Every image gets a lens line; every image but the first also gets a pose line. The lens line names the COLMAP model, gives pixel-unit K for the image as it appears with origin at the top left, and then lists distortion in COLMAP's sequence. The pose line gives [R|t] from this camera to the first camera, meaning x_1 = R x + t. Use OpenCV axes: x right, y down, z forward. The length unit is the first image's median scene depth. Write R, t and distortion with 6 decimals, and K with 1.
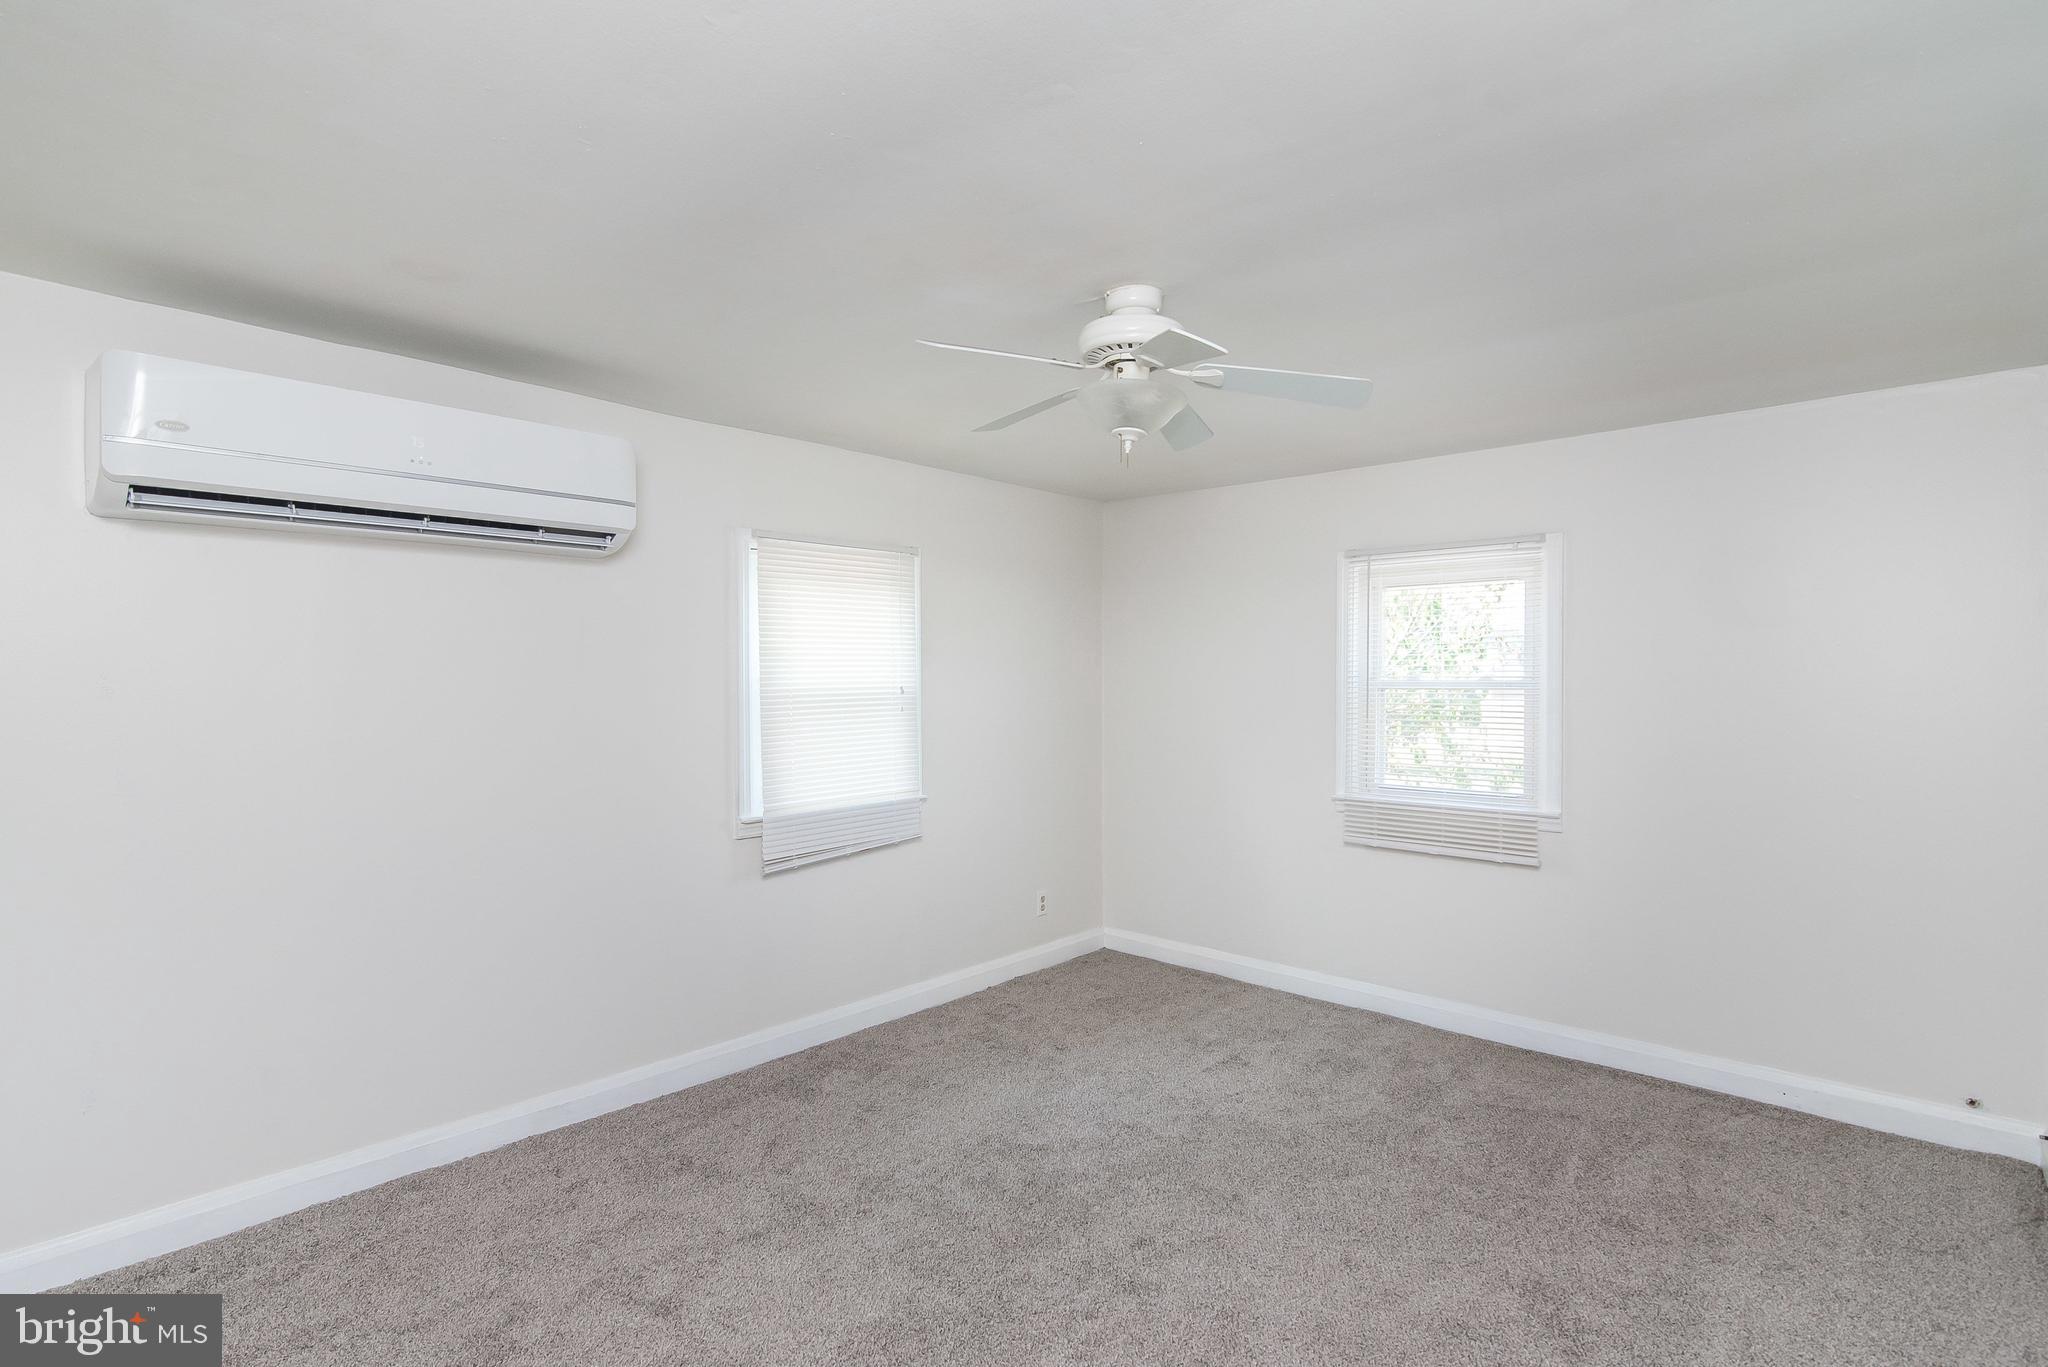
lens RADIAL K [[976.8, 0, 1014.0], [0, 976.8, 686.4], [0, 0, 1]] dist [0.000578, 0.000536]
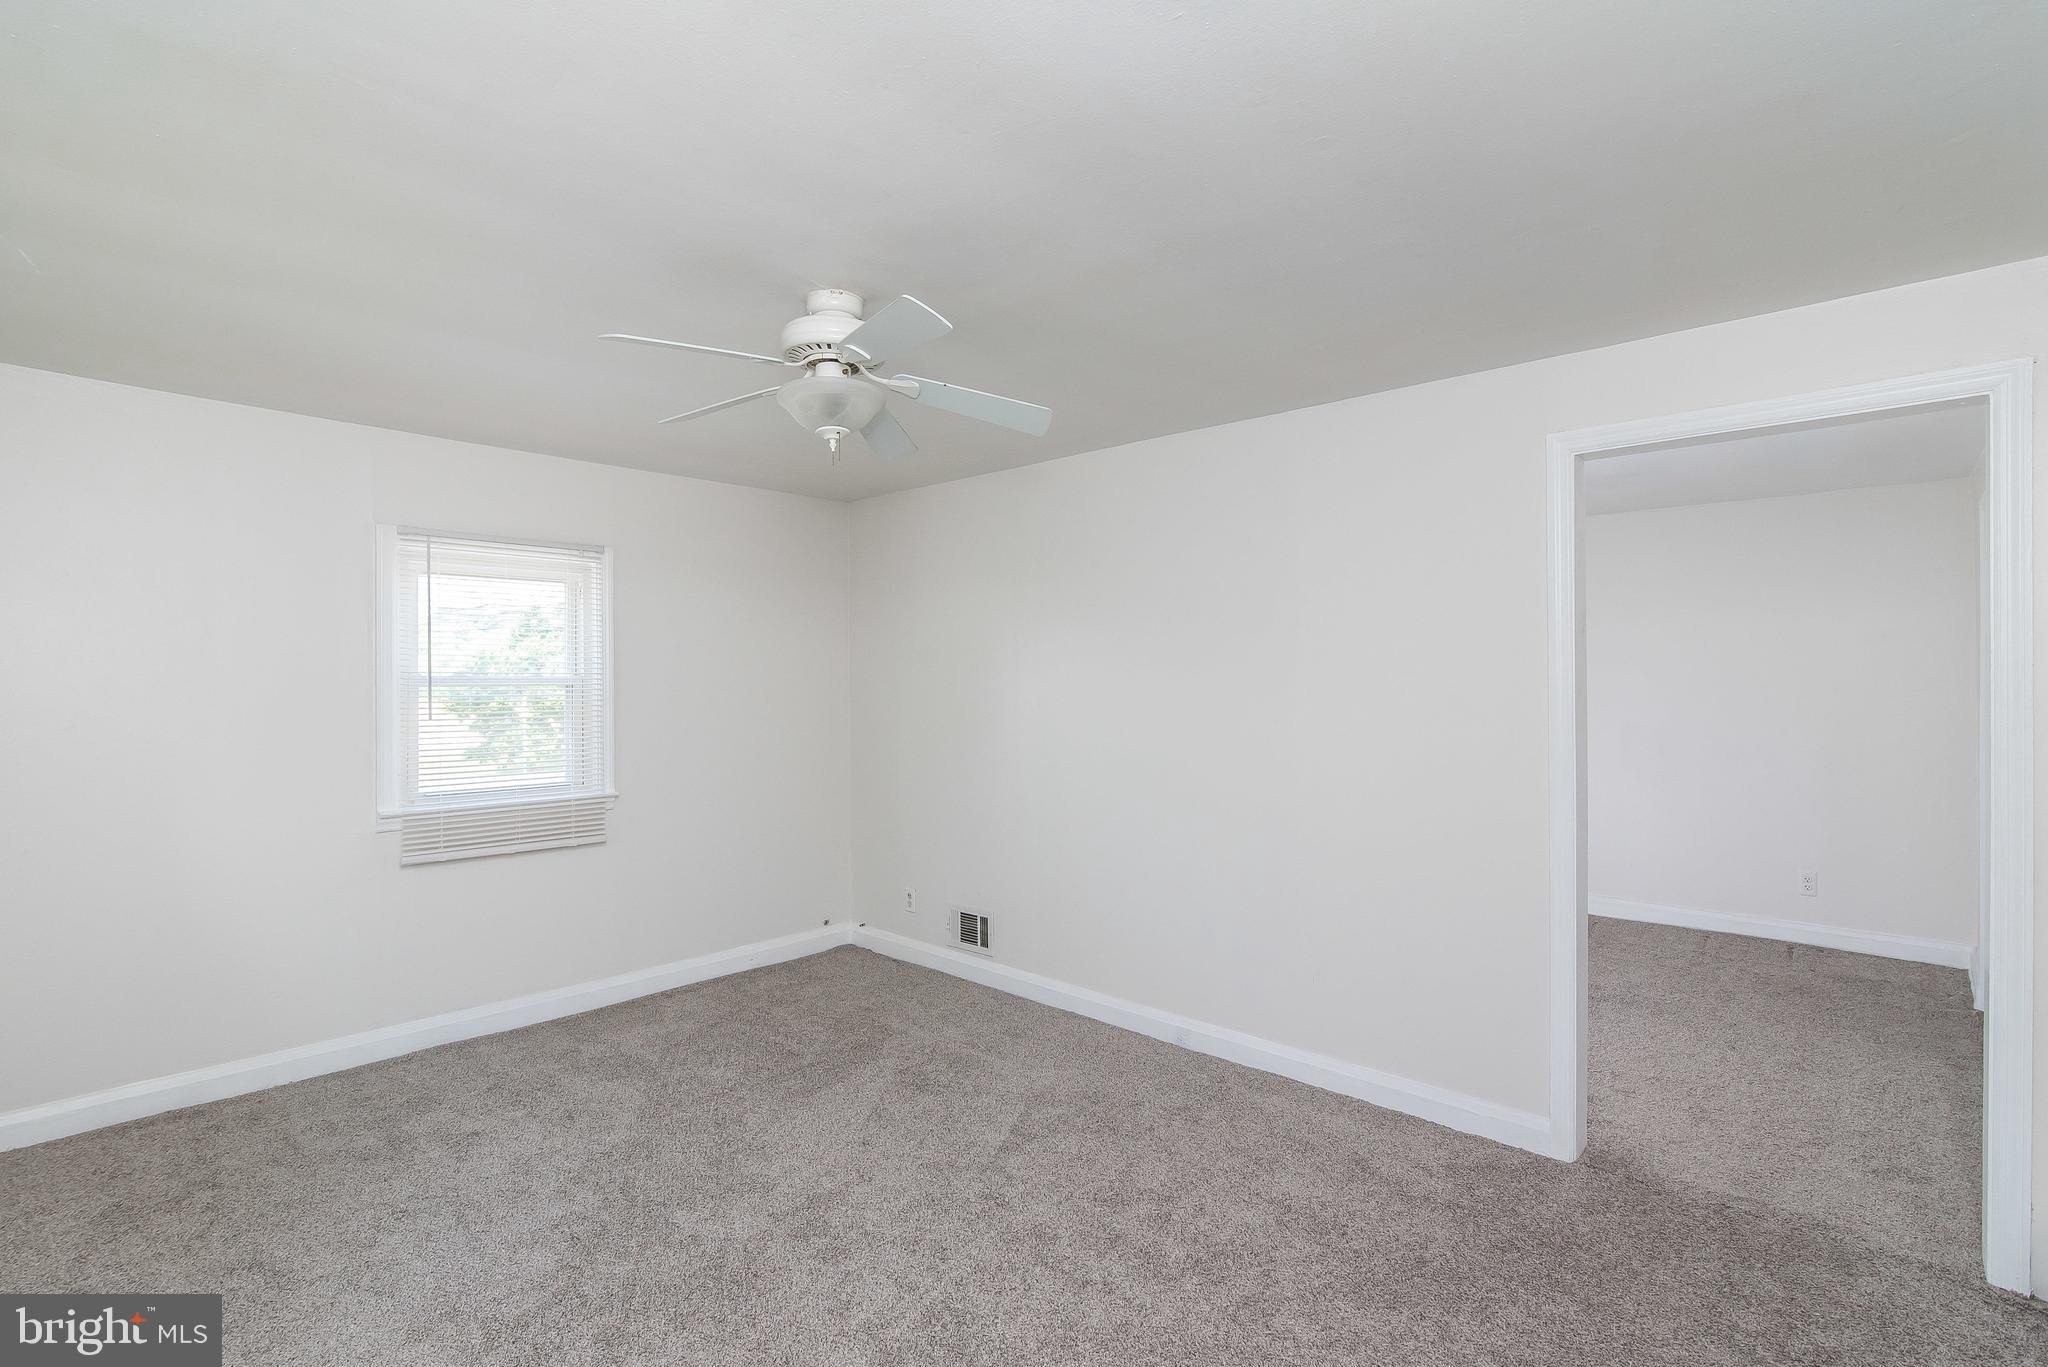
lens RADIAL K [[976.8, 0, 1014.0], [0, 976.8, 686.4], [0, 0, 1]] dist [0.000578, 0.000536]
pose [[0.012282, -0.006190, 0.999905, -0.574919], [0.008036, 0.999949, 0.006092, 0.001904], [-0.999892, 0.007961, 0.012331, 0.507033]]
